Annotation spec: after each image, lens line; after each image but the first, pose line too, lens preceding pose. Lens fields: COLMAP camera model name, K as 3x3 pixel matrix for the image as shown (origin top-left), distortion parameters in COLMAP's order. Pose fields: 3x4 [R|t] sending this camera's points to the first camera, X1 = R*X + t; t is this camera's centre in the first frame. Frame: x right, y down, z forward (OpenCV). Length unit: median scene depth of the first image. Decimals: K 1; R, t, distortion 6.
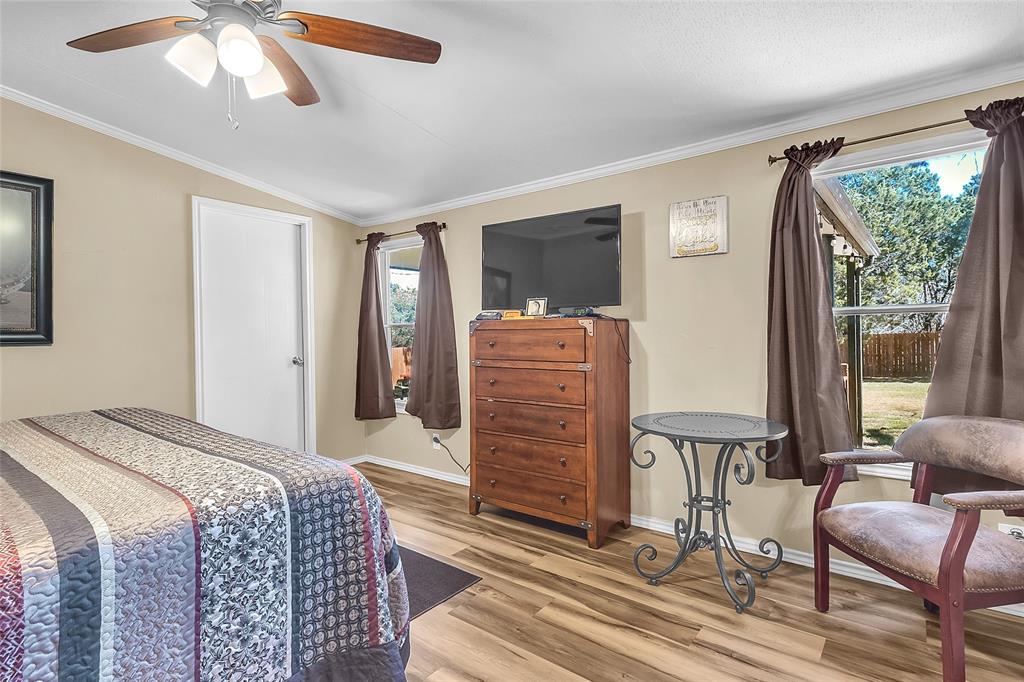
lens RADIAL K [[495.1, 0, 518.2], [0, 495.1, 332.1], [0, 0, 1]] dist [0.012217, 0.000427]
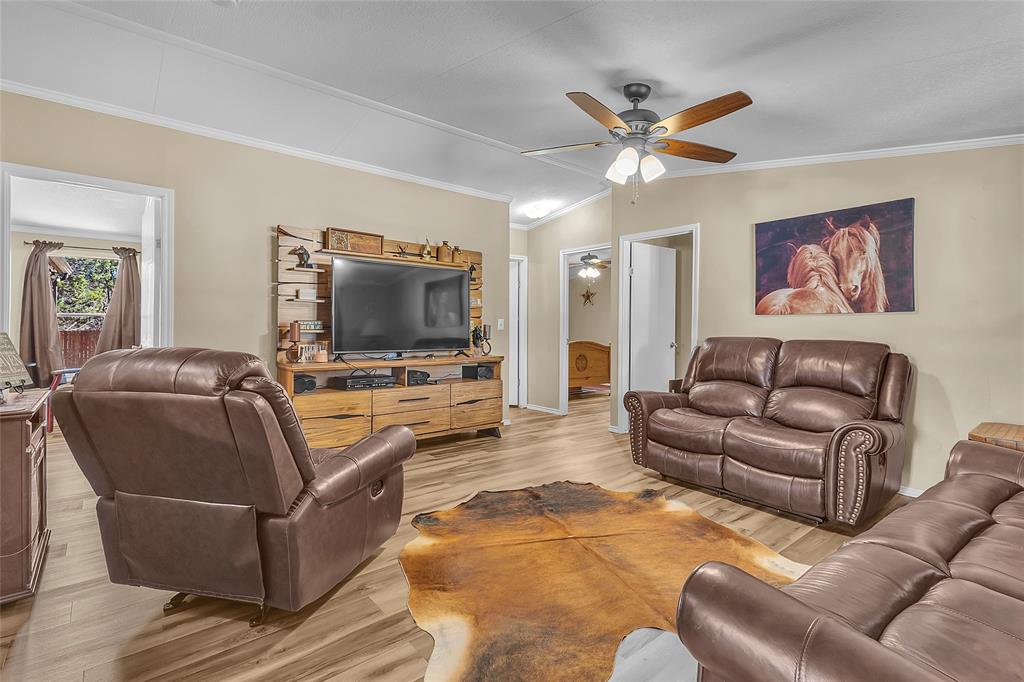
lens RADIAL K [[495.1, 0, 516.8], [0, 495.1, 333.3], [0, 0, 1]] dist [0.012217, 0.000427]
pose [[0.203927, 0.014717, 0.978875, -1.204816], [-0.016086, 0.999802, -0.011681, 0.041033], [-0.978854, -0.013365, 0.204124, -1.571719]]
